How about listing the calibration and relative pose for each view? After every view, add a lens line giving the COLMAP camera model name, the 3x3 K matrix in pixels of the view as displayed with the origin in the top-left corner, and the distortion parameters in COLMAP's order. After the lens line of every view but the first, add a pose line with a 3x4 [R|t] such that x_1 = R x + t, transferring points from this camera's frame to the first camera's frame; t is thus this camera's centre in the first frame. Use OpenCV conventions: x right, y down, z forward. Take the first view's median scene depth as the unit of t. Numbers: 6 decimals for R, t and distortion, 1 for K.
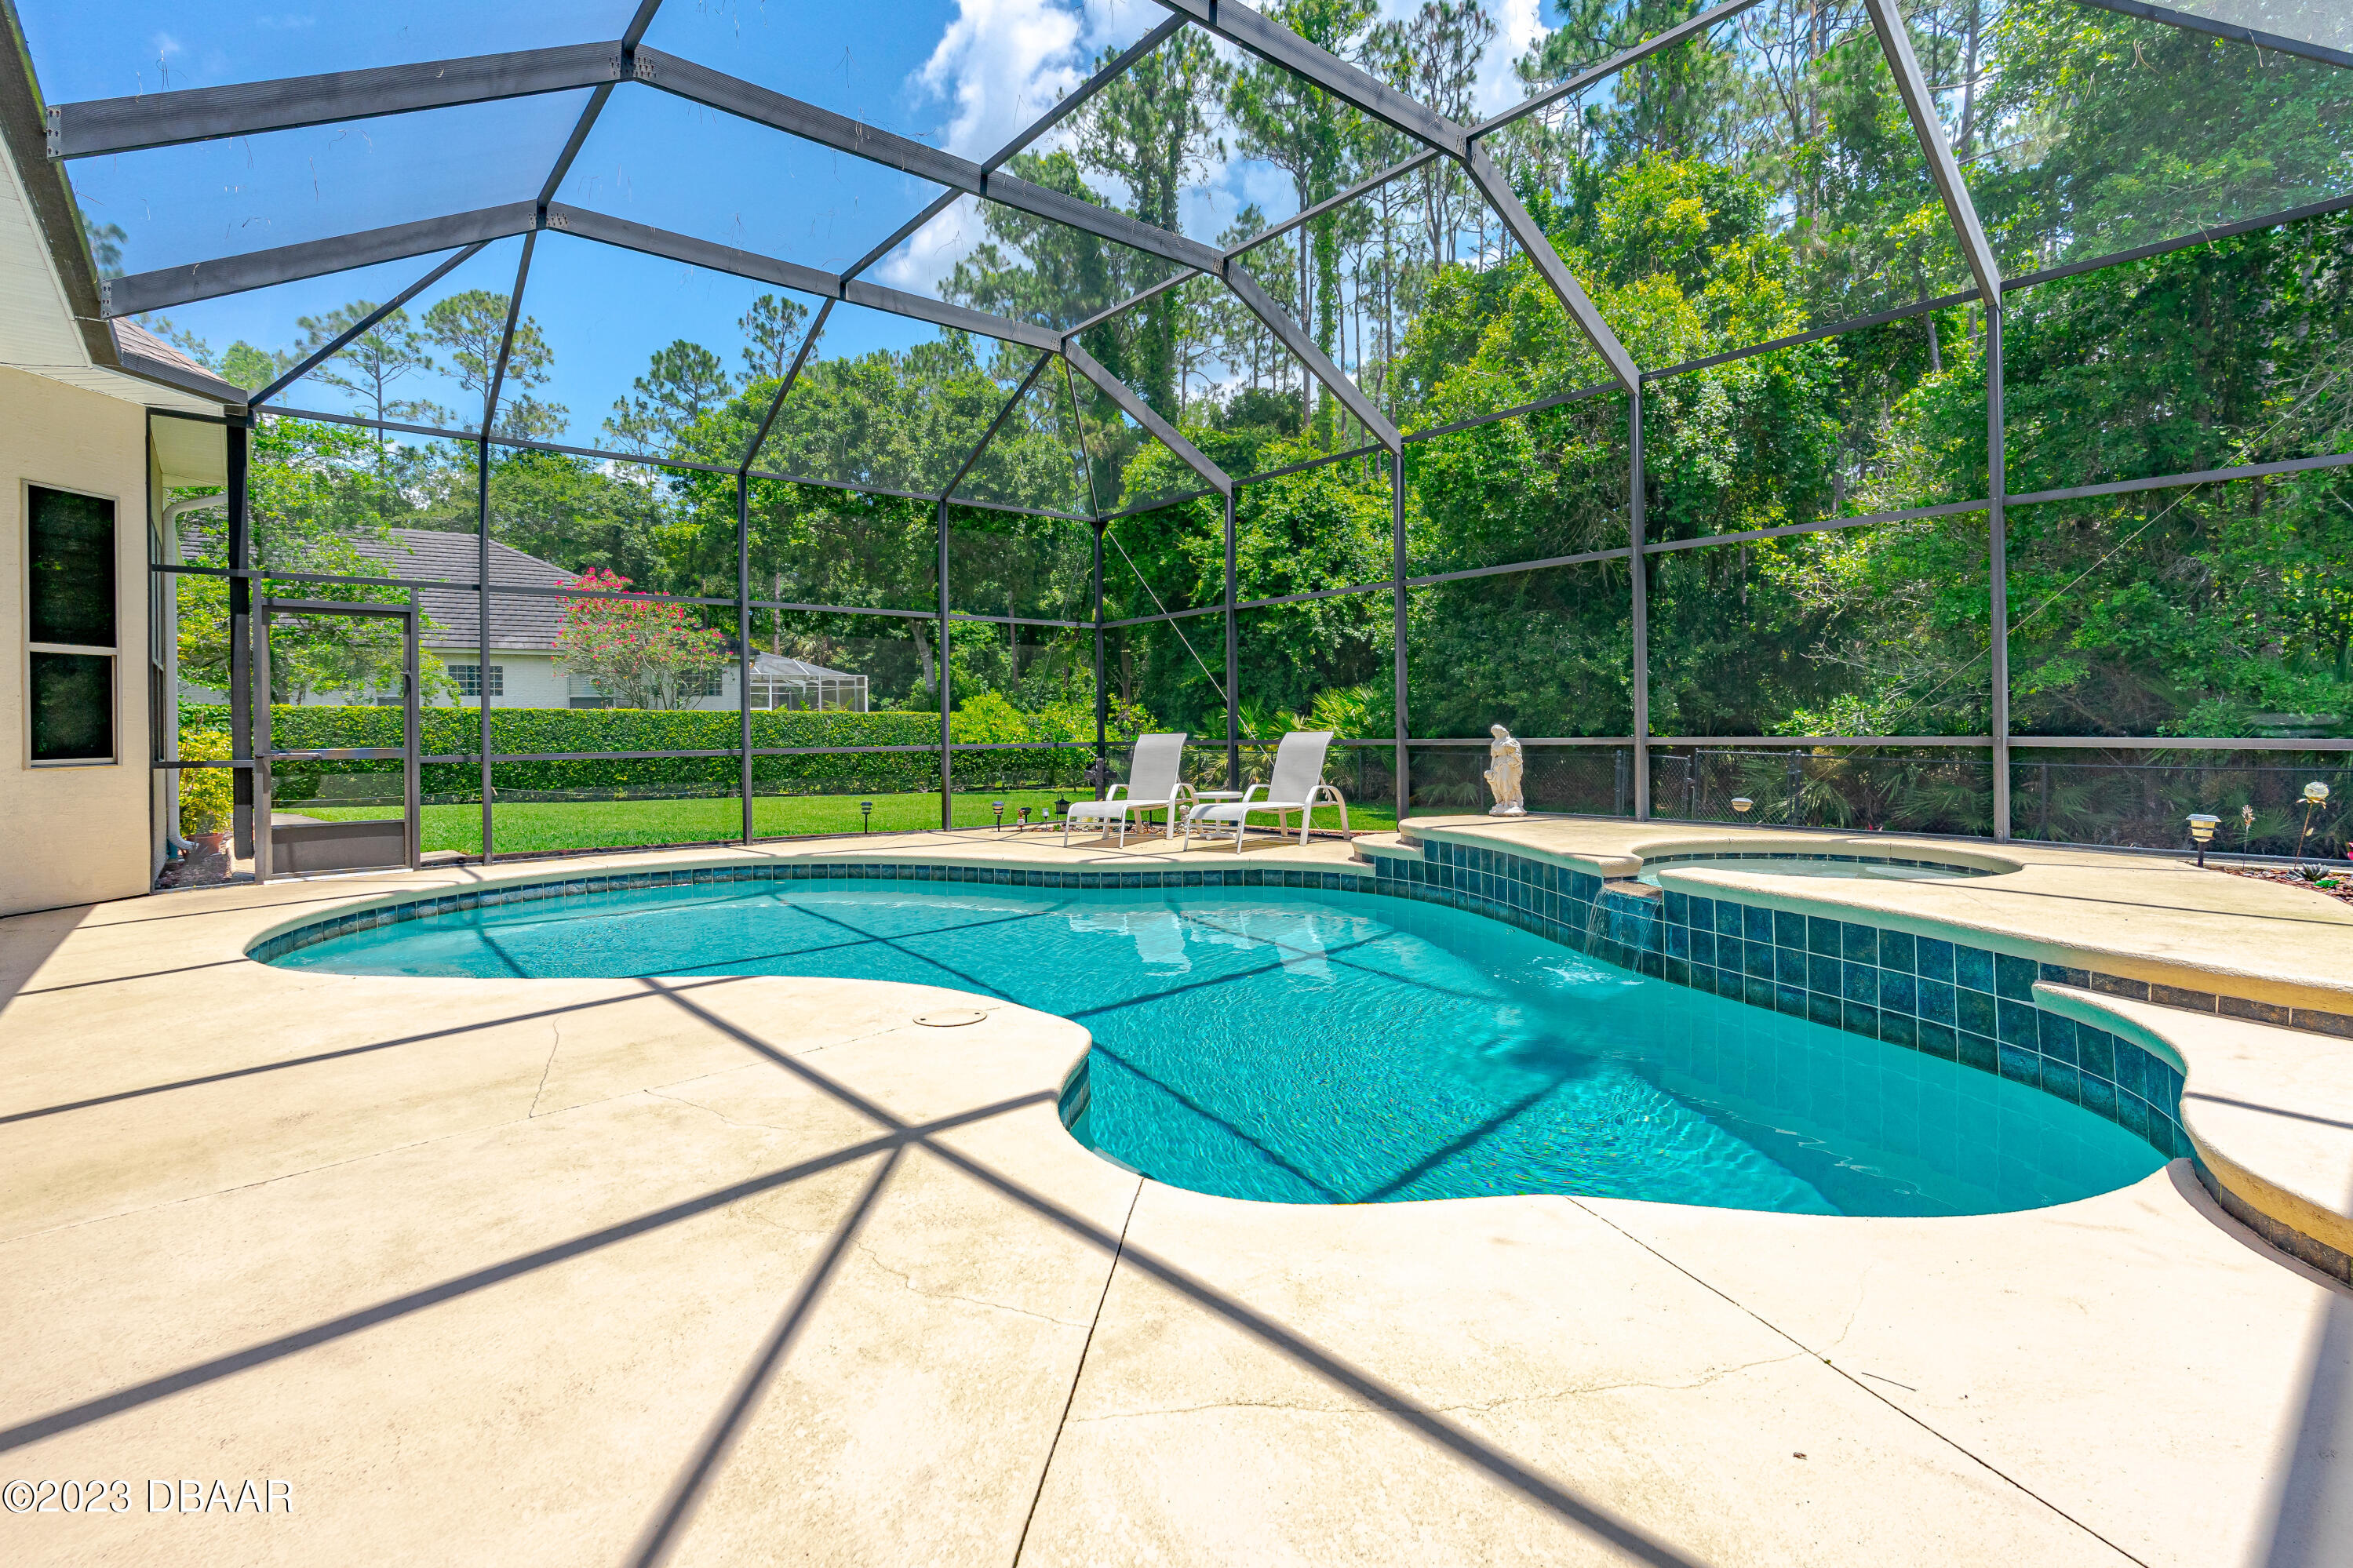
lens RADIAL K [[1102.5, 0, 1178.1], [0, 1102.5, 789.7], [0, 0, 1]] dist [-0.003656, -0.000136]
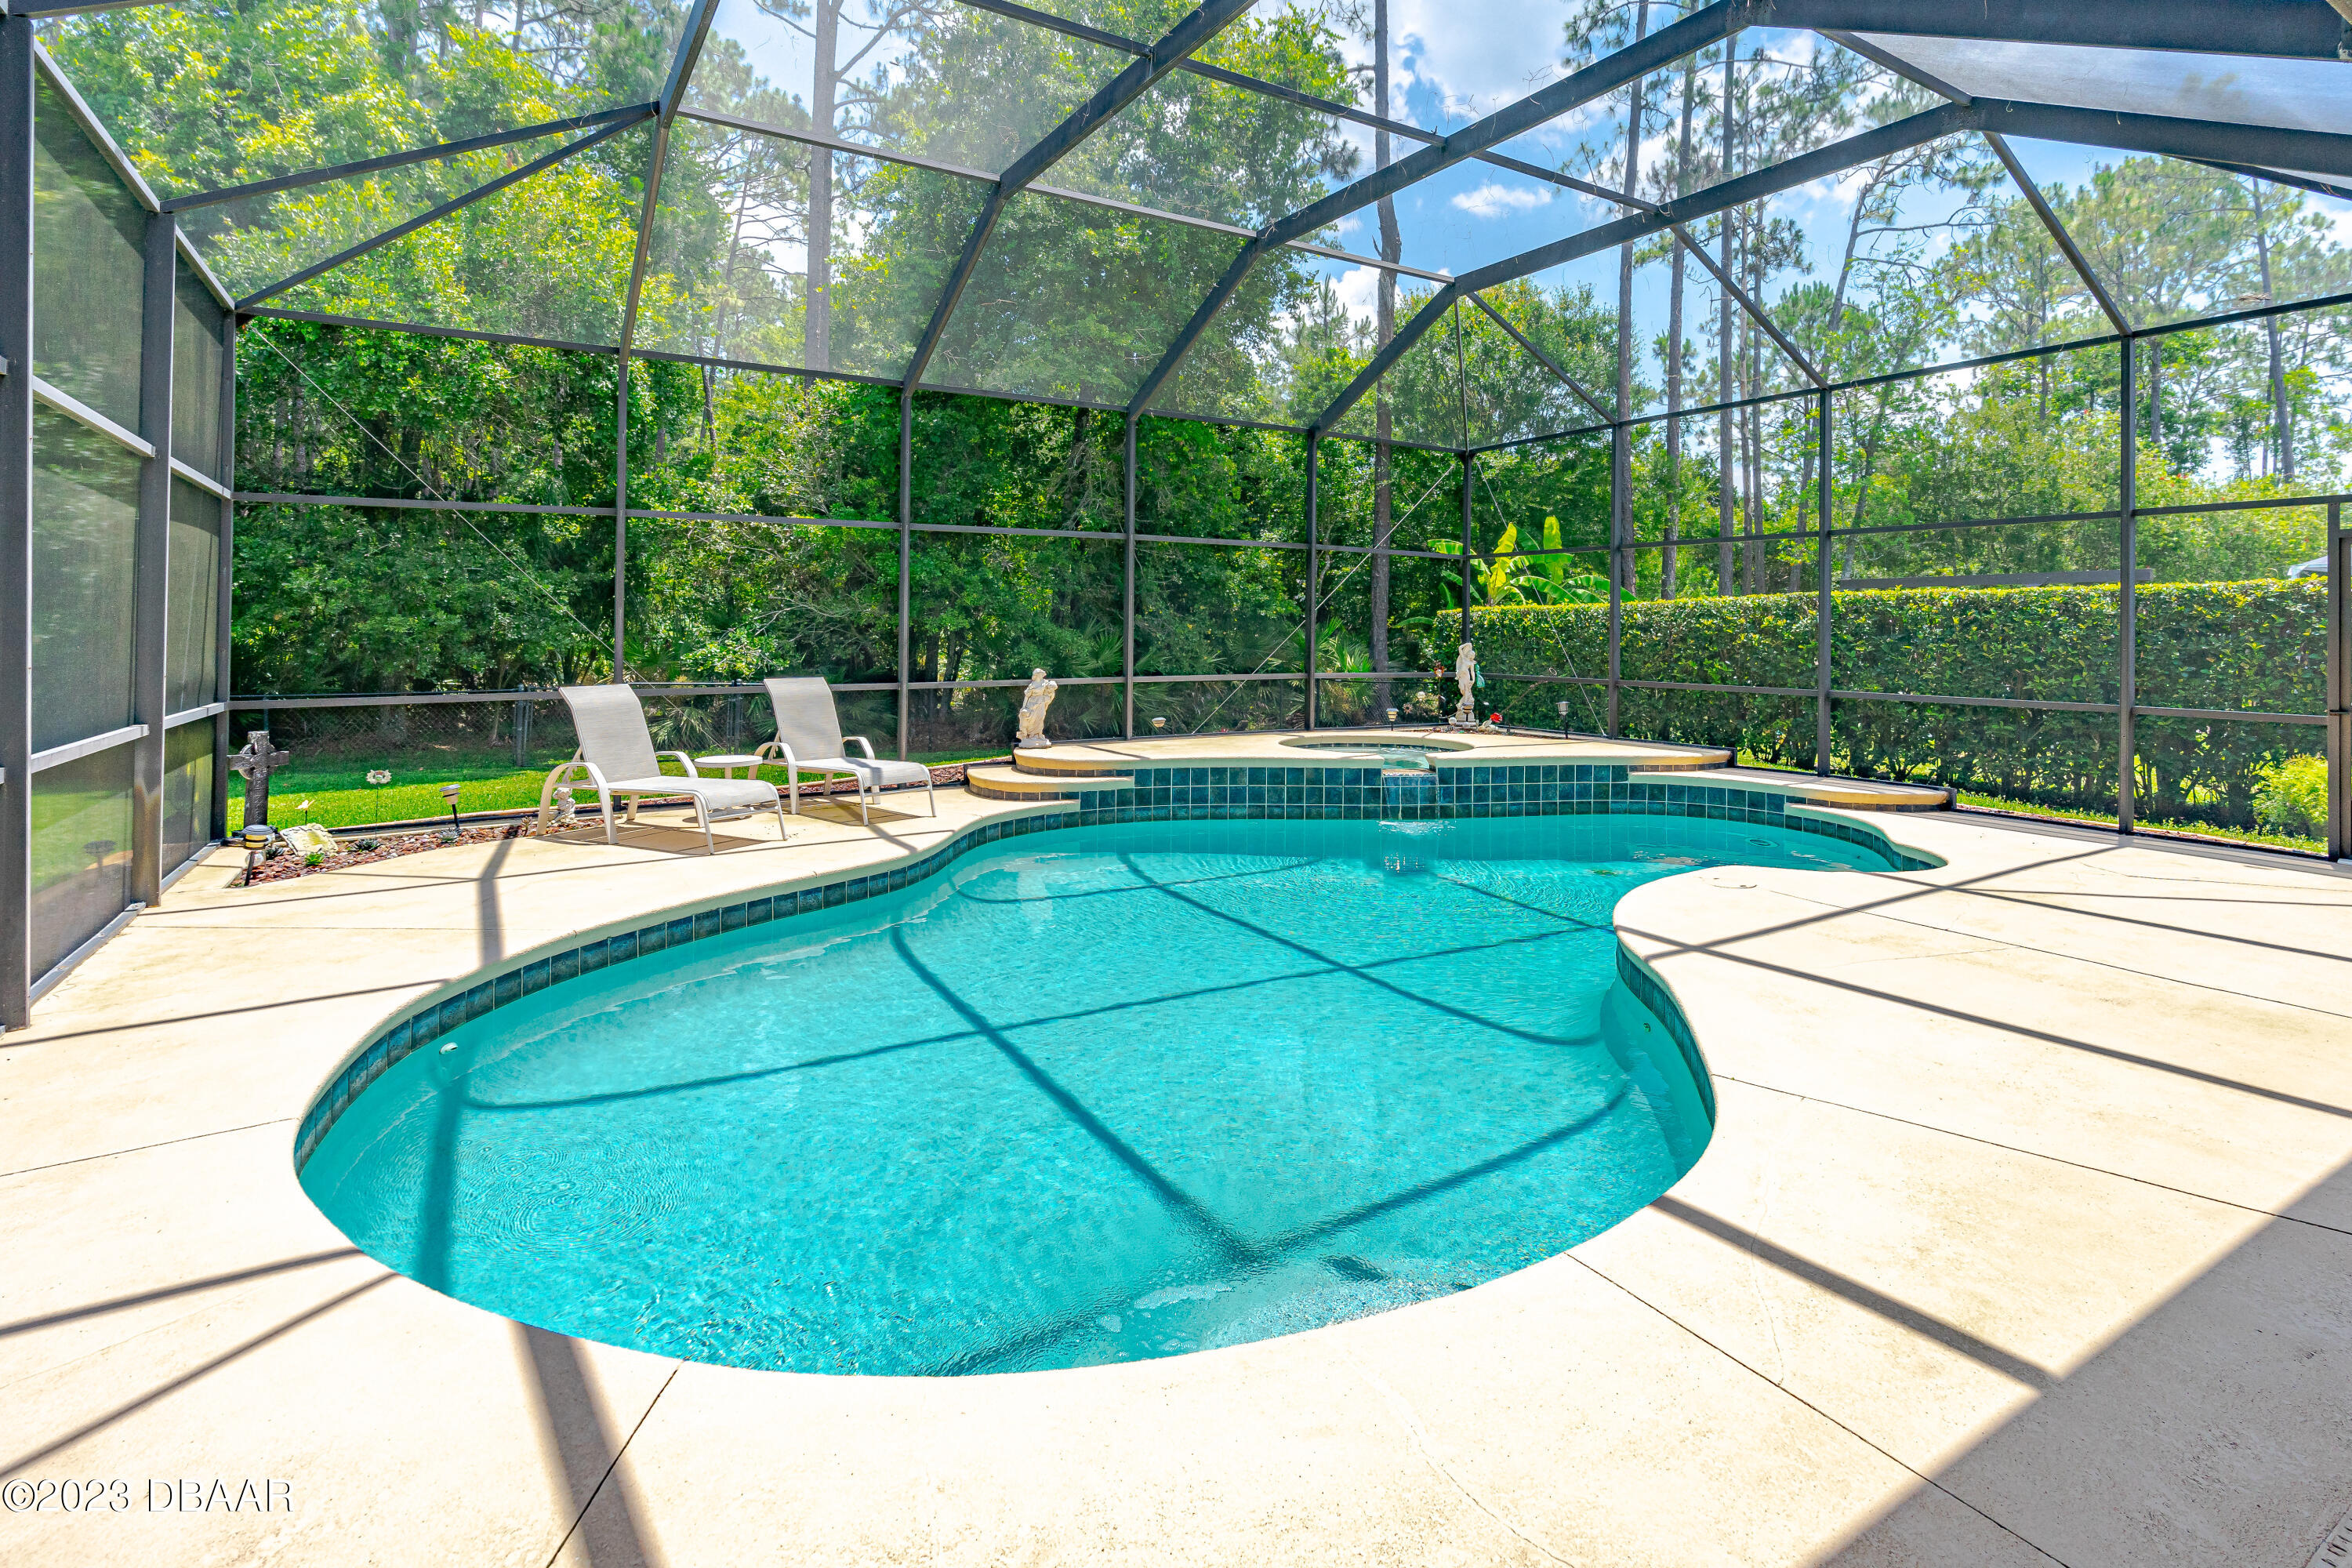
lens RADIAL K [[1102.2, 0, 1175.9], [0, 1102.2, 783.6], [0, 0, 1]] dist [-0.003656, -0.000136]
pose [[0.146750, -0.110312, 0.983003, -0.934674], [0.048612, 0.993366, 0.104217, -0.059810], [-0.987978, 0.032491, 0.151139, 0.802237]]
